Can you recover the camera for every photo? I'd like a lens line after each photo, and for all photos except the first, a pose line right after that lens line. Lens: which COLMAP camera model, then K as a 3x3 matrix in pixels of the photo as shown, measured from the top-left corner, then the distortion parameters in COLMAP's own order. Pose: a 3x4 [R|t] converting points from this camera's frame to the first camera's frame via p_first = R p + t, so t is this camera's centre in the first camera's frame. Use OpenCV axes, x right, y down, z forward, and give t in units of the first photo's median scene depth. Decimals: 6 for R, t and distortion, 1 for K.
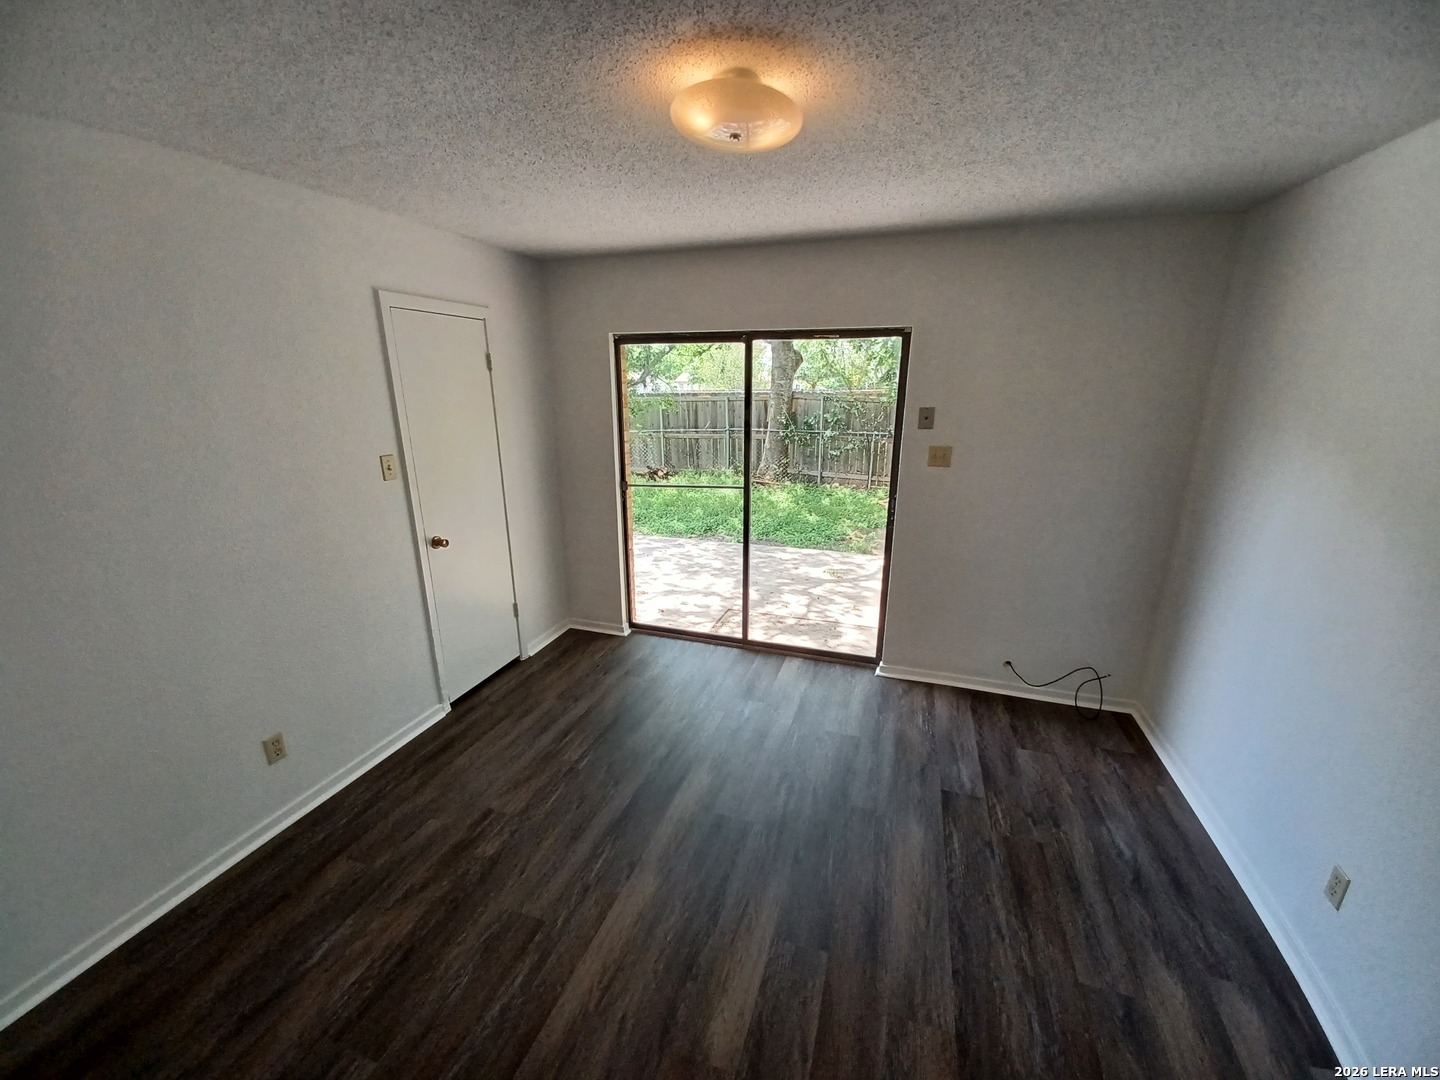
lens RADIAL K [[569.8, 0, 715.2], [0, 569.8, 549.7], [0, 0, 1]] dist [0.021277, -0.020954]
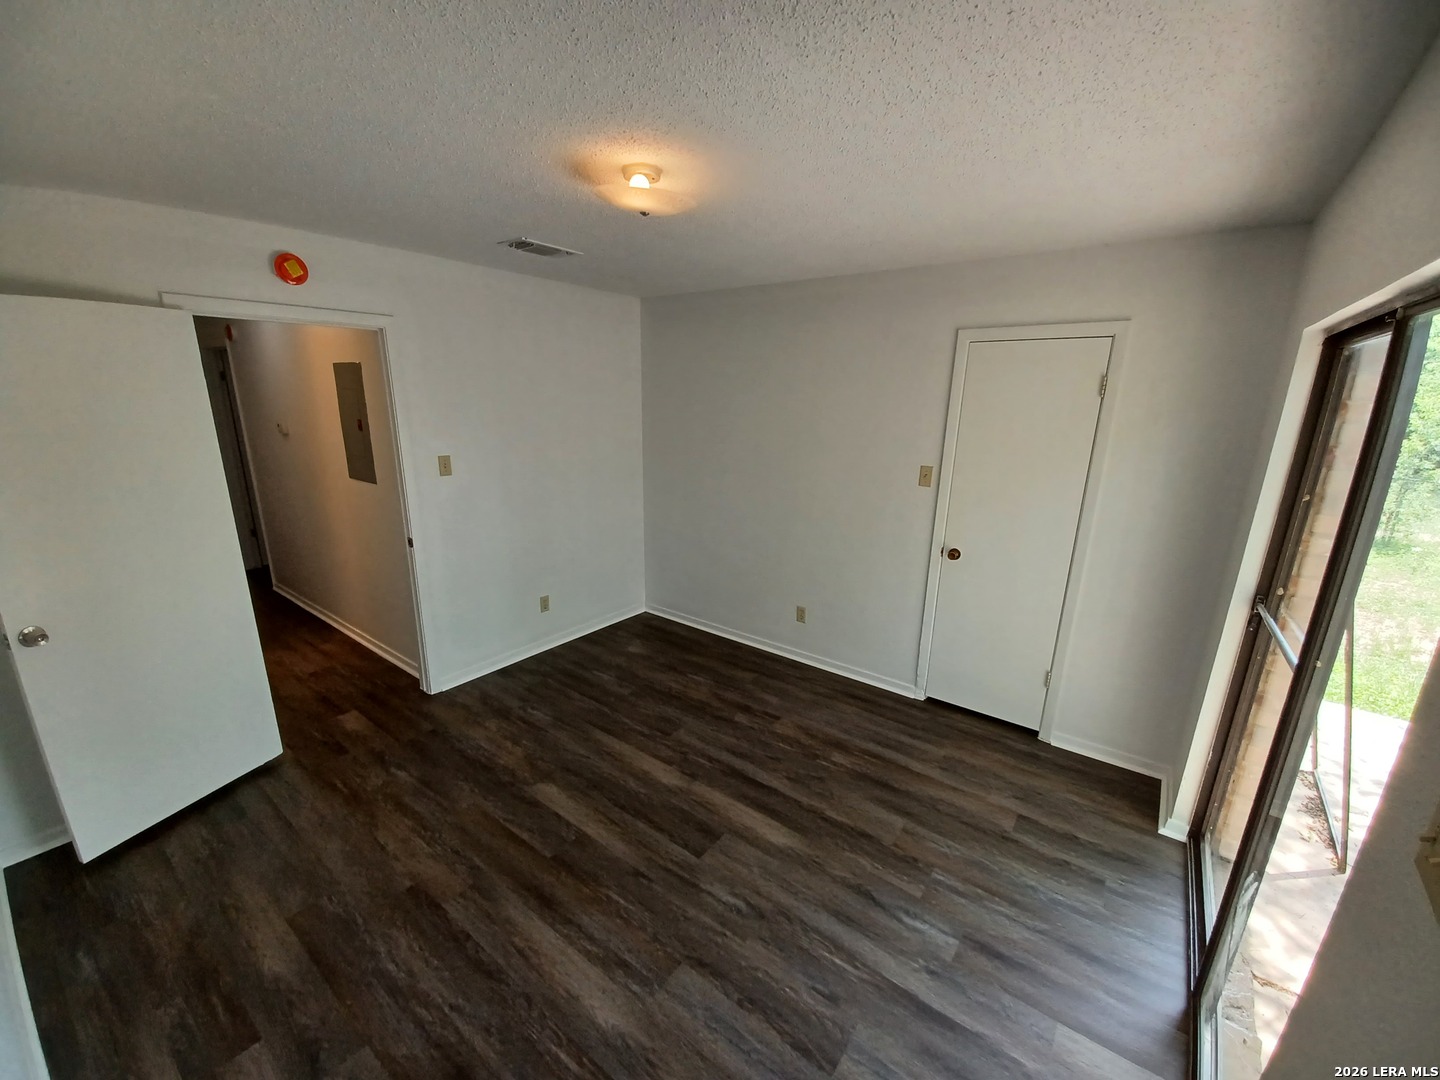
lens RADIAL K [[569.8, 0, 715.2], [0, 569.8, 549.7], [0, 0, 1]] dist [0.021277, -0.020954]
pose [[-0.320427, 0.243112, -0.915545, 0.936698], [-0.279052, 0.899393, 0.336486, -0.373095], [0.905239, 0.363304, -0.220349, 1.200357]]
